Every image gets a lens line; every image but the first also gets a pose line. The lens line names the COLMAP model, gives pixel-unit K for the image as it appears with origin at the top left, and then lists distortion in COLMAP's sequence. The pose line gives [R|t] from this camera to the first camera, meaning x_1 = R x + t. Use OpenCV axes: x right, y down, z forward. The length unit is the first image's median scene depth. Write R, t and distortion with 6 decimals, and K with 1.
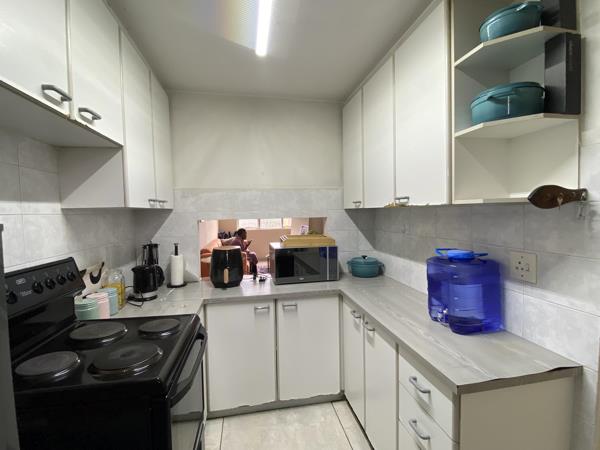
lens RADIAL K [[286.1, 0, 301.3], [0, 286.1, 223.9], [0, 0, 1]] dist [0.017287, -0.002553]
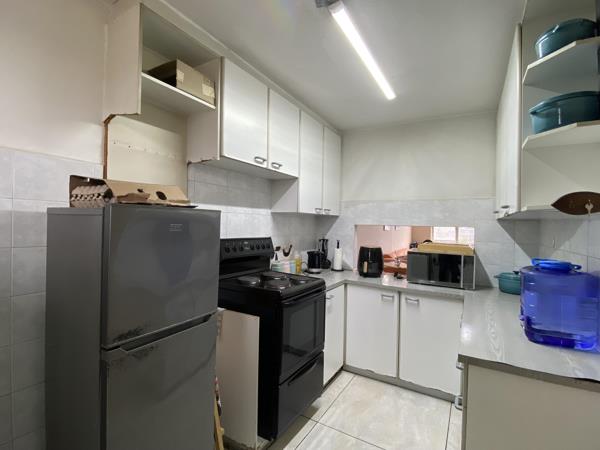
lens RADIAL K [[286.1, 0, 300.4], [0, 286.1, 225.0], [0, 0, 1]] dist [0.017287, -0.002553]
pose [[0.748842, 0.041144, -0.661470, 0.404601], [-0.067294, 0.997633, -0.014129, 0.031021], [0.659323, 0.055093, 0.749839, -0.201944]]
